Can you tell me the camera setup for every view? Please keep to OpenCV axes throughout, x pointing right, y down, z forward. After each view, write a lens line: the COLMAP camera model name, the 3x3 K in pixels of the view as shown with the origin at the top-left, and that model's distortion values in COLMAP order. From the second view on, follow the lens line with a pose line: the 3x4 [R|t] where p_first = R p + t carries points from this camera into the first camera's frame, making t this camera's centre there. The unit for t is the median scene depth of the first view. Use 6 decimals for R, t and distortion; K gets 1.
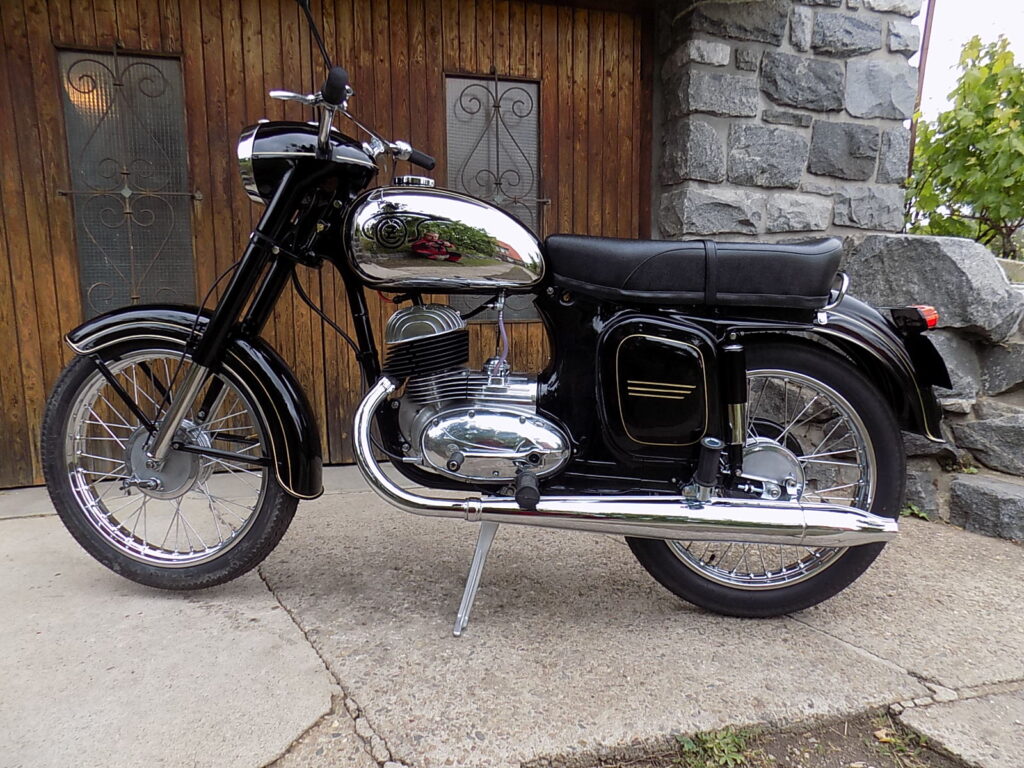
lens RADIAL K [[696.0, 0, 531.0], [0, 696.0, 407.7], [0, 0, 1]] dist [-0.079393, 0.063968]
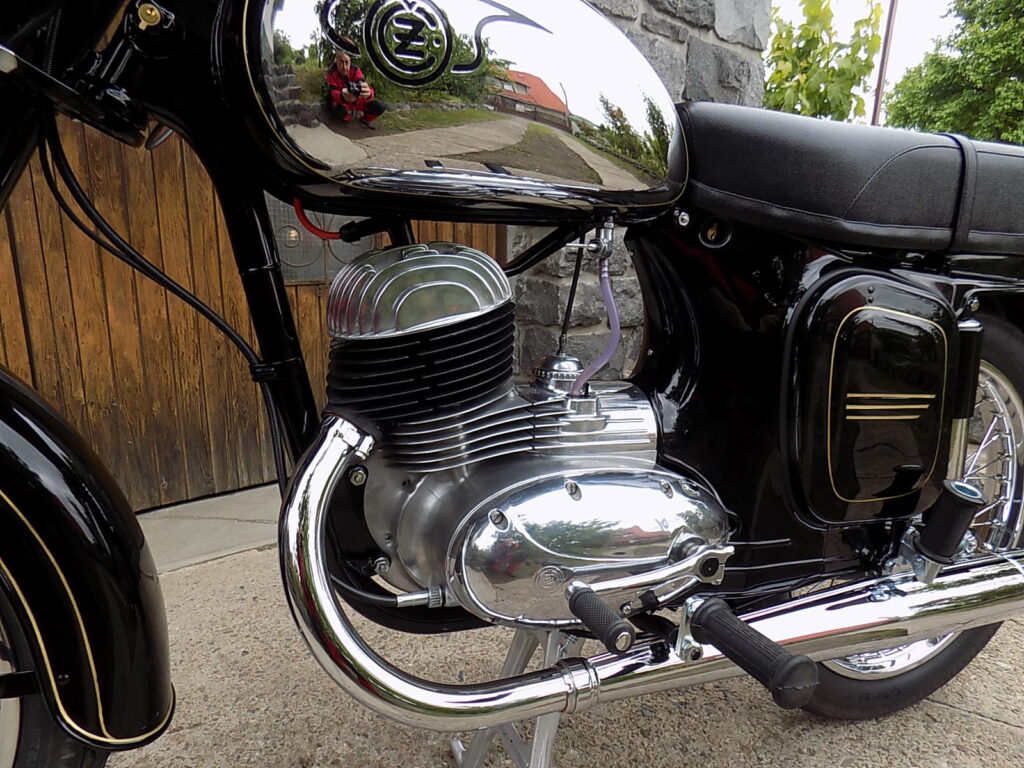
lens RADIAL K [[696.0, 0, 510.6], [0, 696.0, 388.6], [0, 0, 1]] dist [-0.079393, 0.063968]
pose [[0.913514, -0.072277, 0.400334, -0.278454], [0.058401, 0.997197, 0.046771, -0.074307], [-0.402593, -0.019346, 0.915175, 0.570064]]
